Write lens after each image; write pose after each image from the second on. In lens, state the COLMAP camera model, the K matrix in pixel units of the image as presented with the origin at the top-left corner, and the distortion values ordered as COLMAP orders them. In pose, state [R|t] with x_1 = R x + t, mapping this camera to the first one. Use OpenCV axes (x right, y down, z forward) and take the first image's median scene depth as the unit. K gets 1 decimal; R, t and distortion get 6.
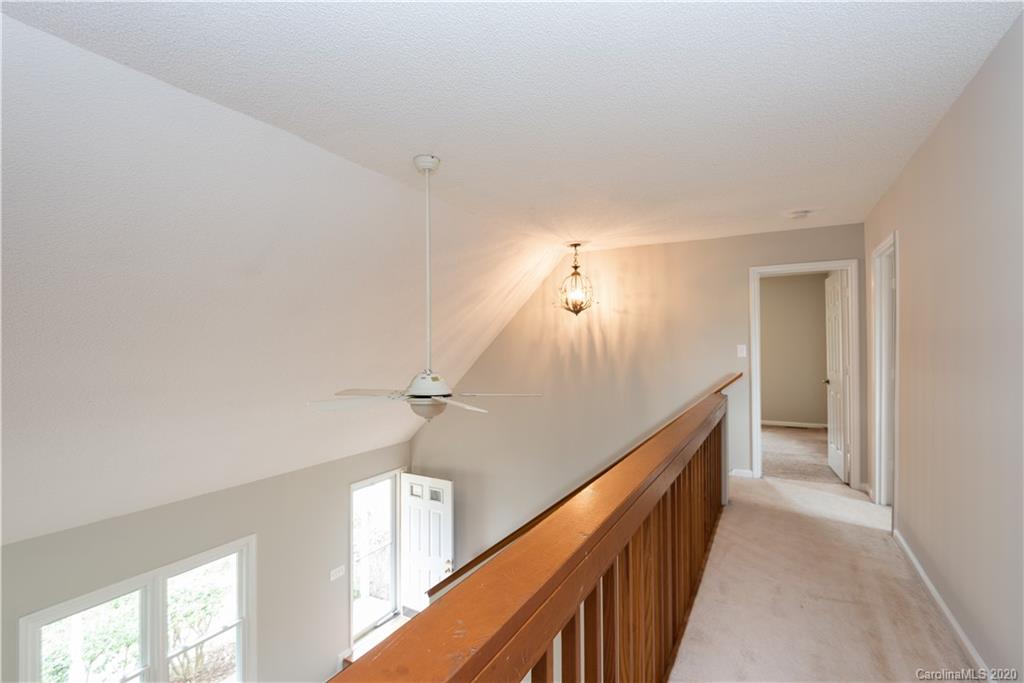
lens RADIAL K [[465.1, 0, 502.9], [0, 465.1, 344.3], [0, 0, 1]] dist [0.020442, -0.007281]
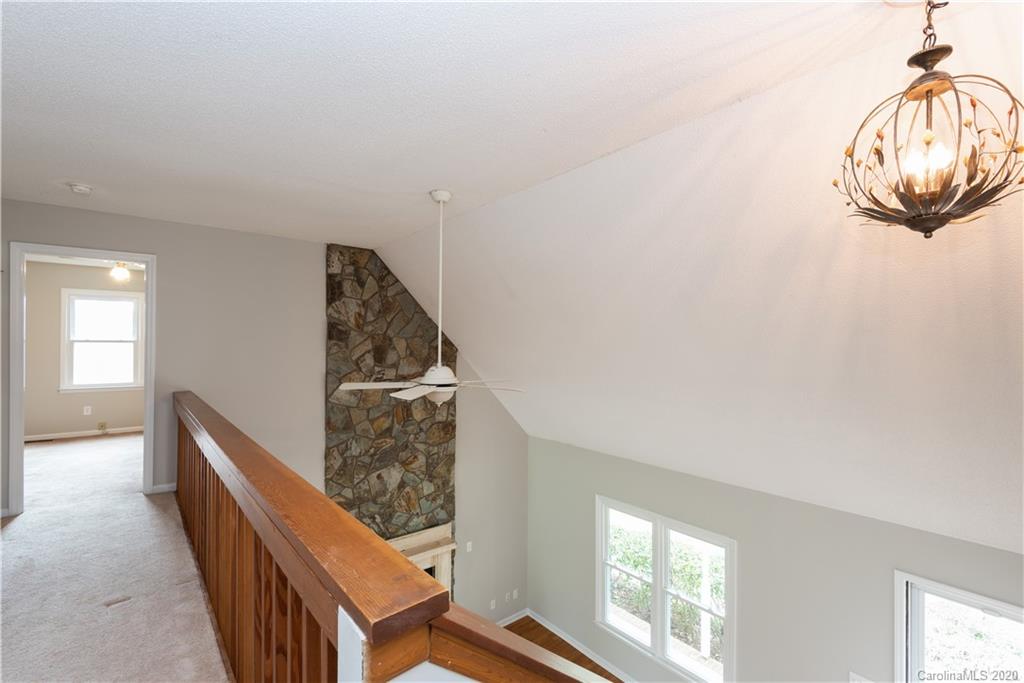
lens RADIAL K [[465.1, 0, 513.1], [0, 465.1, 339.8], [0, 0, 1]] dist [0.020442, -0.007281]
pose [[-0.360398, -0.004527, -0.932788, 0.407436], [0.003364, 0.999975, -0.006153, -0.001216], [0.932793, -0.005355, -0.360374, 0.705511]]
